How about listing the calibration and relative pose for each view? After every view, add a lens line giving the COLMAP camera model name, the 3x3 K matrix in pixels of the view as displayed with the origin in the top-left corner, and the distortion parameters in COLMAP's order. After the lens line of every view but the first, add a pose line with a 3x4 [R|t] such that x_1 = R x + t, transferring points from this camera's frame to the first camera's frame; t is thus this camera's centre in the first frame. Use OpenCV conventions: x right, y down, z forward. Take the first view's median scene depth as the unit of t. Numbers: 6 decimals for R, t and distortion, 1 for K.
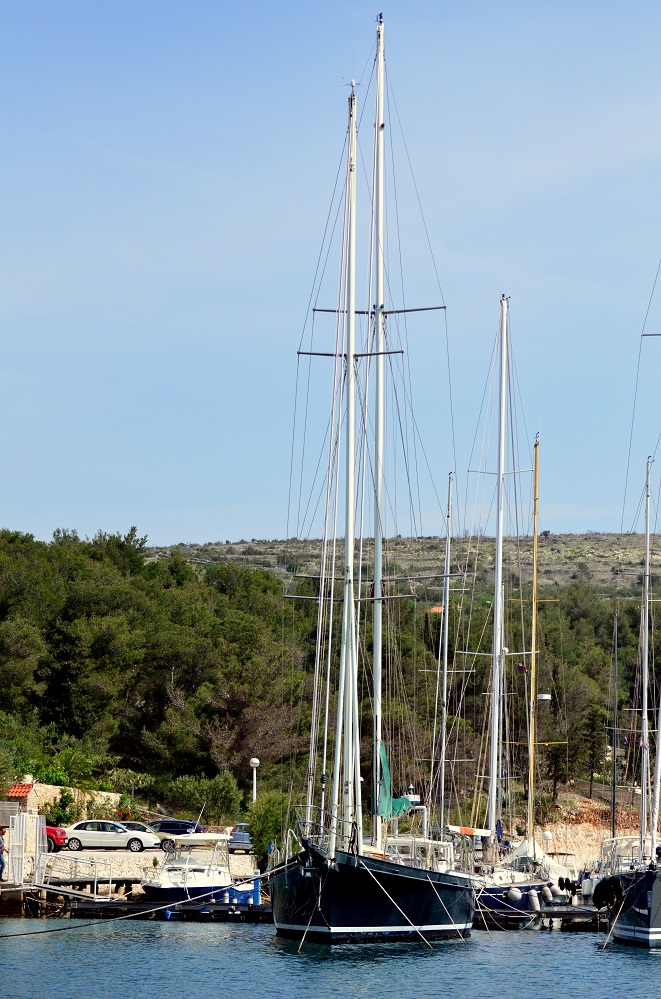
lens RADIAL K [[3115.0, 0, 331.0], [0, 3115.0, 500.5], [0, 0, 1]] dist [-0.293360, 0.000000]
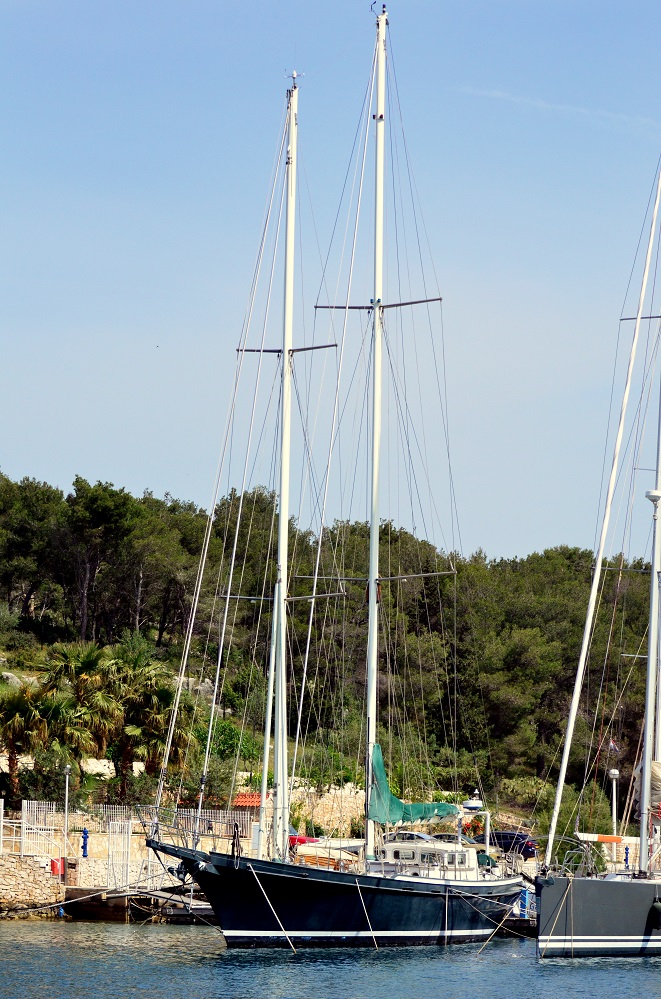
lens RADIAL K [[3115.0, 0, 330.7], [0, 3115.0, 498.9], [0, 0, 1]] dist [-0.293360, 0.000000]
pose [[0.968137, -0.023018, -0.249361, 0.244932], [0.021126, 0.999724, -0.010261, 0.009836], [0.249529, 0.004666, 0.968356, 0.046685]]
